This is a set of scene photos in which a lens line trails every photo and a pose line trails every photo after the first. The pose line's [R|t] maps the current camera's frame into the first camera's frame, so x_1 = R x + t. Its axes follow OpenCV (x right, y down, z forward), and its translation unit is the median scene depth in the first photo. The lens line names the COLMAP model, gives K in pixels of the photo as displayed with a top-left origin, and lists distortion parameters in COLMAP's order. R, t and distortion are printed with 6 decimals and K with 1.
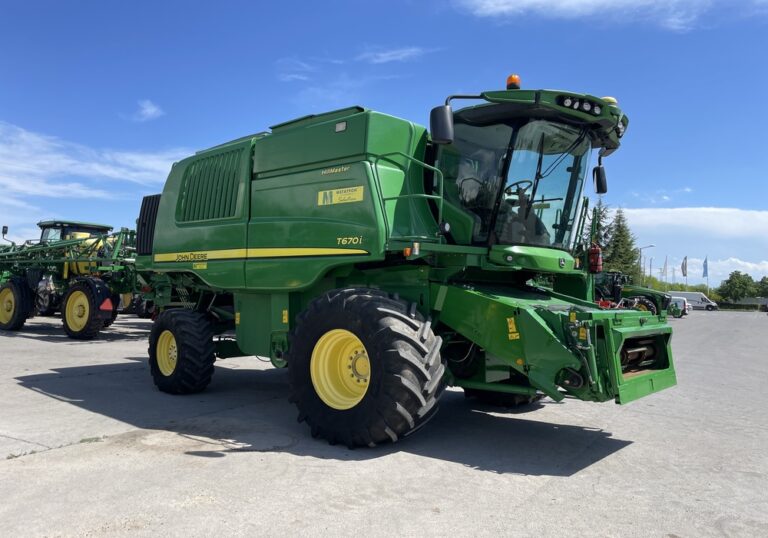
lens RADIAL K [[580.9, 0, 384.5], [0, 580.9, 263.4], [0, 0, 1]] dist [0.086978, -0.122899]
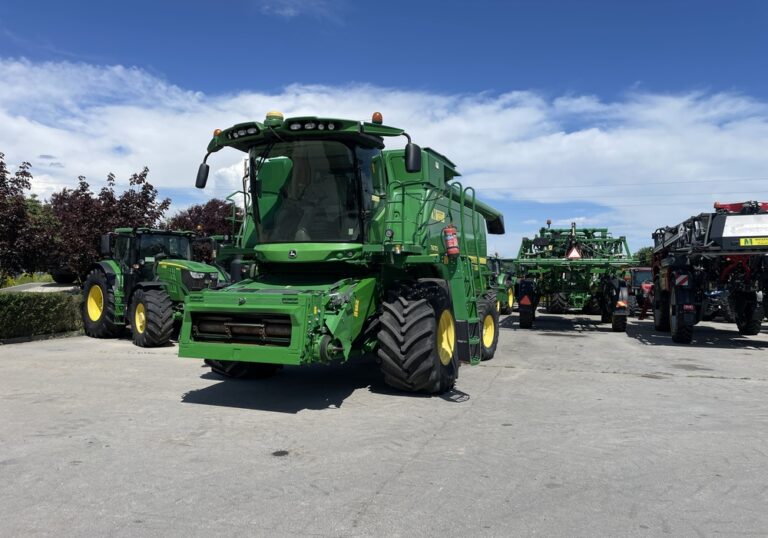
lens RADIAL K [[580.9, 0, 376.9], [0, 580.9, 266.2], [0, 0, 1]] dist [0.086978, -0.122899]
pose [[0.315245, -0.046492, -0.947871, 1.516129], [0.040656, 0.998544, -0.035456, 0.074070], [0.948139, -0.027360, 0.316676, 0.809243]]
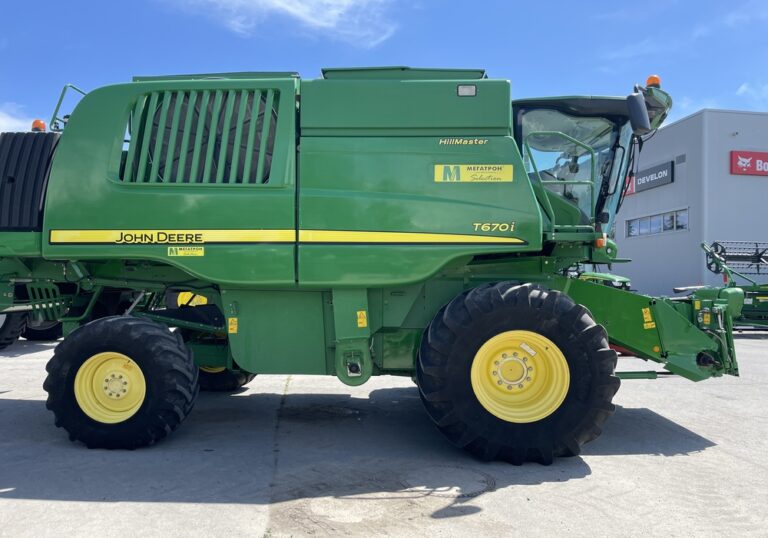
lens RADIAL K [[580.9, 0, 379.3], [0, 580.9, 265.3], [0, 0, 1]] dist [0.086978, -0.122899]
pose [[0.775283, -0.001076, 0.631613, -0.734070], [-0.017987, 0.999555, 0.023781, -0.000125], [-0.631358, -0.029798, 0.774919, 0.434508]]
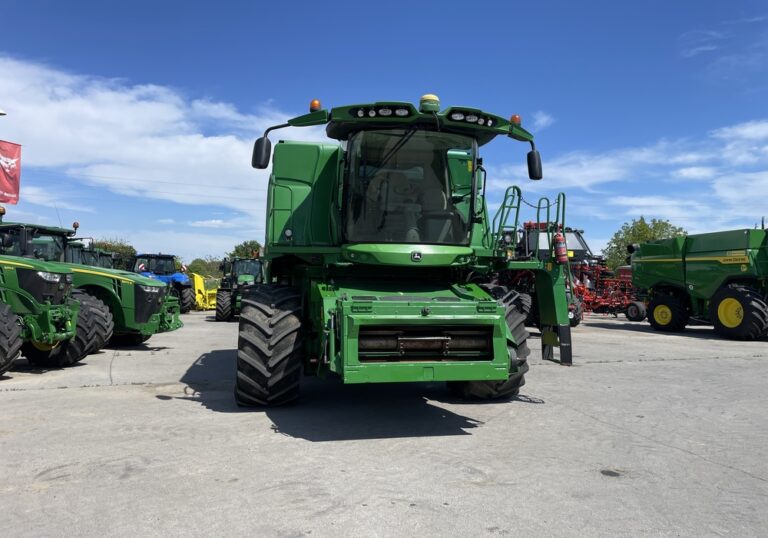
lens RADIAL K [[580.9, 0, 382.1], [0, 580.9, 262.0], [0, 0, 1]] dist [0.086978, -0.122899]
pose [[0.797696, -0.042442, -0.601565, 0.908319], [0.037241, 0.999083, -0.021105, 0.029043], [0.601909, -0.005568, 0.798545, 0.128626]]
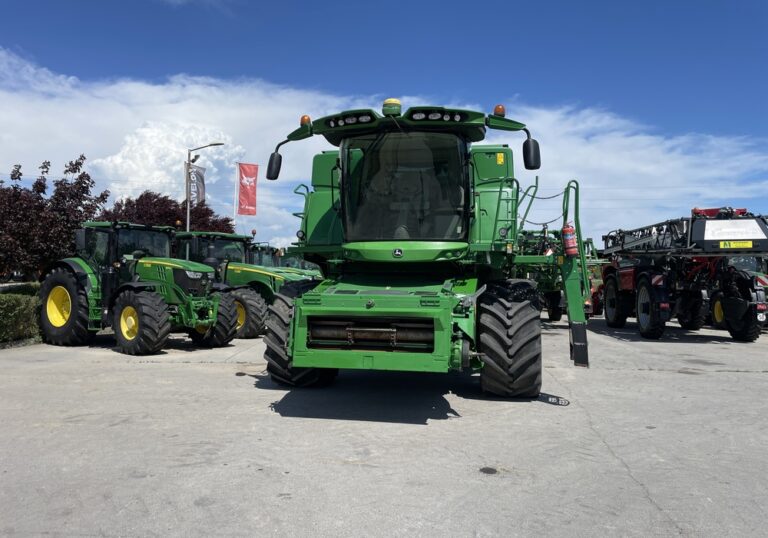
lens RADIAL K [[580.9, 0, 378.1], [0, 580.9, 264.1], [0, 0, 1]] dist [0.086978, -0.122899]
pose [[0.482693, -0.047271, -0.874513, 1.281213], [0.042470, 0.998631, -0.030539, 0.053207], [0.874759, -0.022399, 0.484040, 0.445927]]
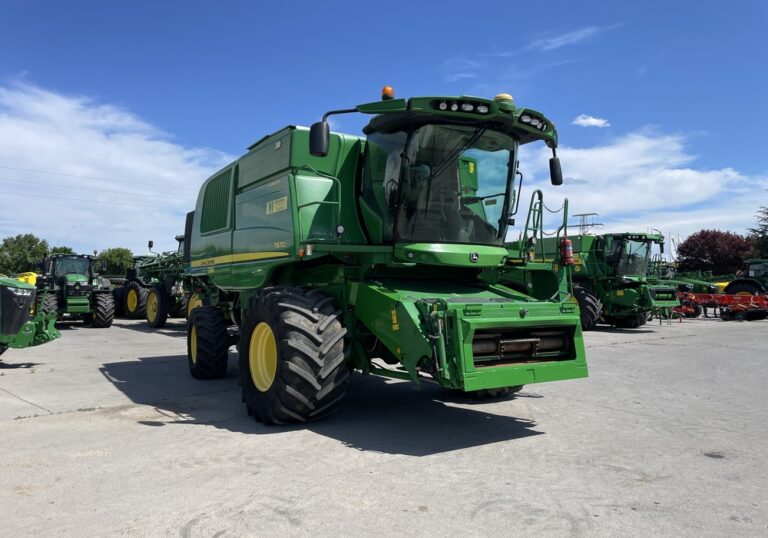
lens RADIAL K [[580.9, 0, 383.7], [0, 580.9, 263.9], [0, 0, 1]] dist [0.086978, -0.122899]
pose [[0.958188, -0.032720, -0.284263, 0.454732], [0.033307, 0.999441, -0.002768, 0.008175], [0.284194, -0.006816, 0.958742, -0.036292]]
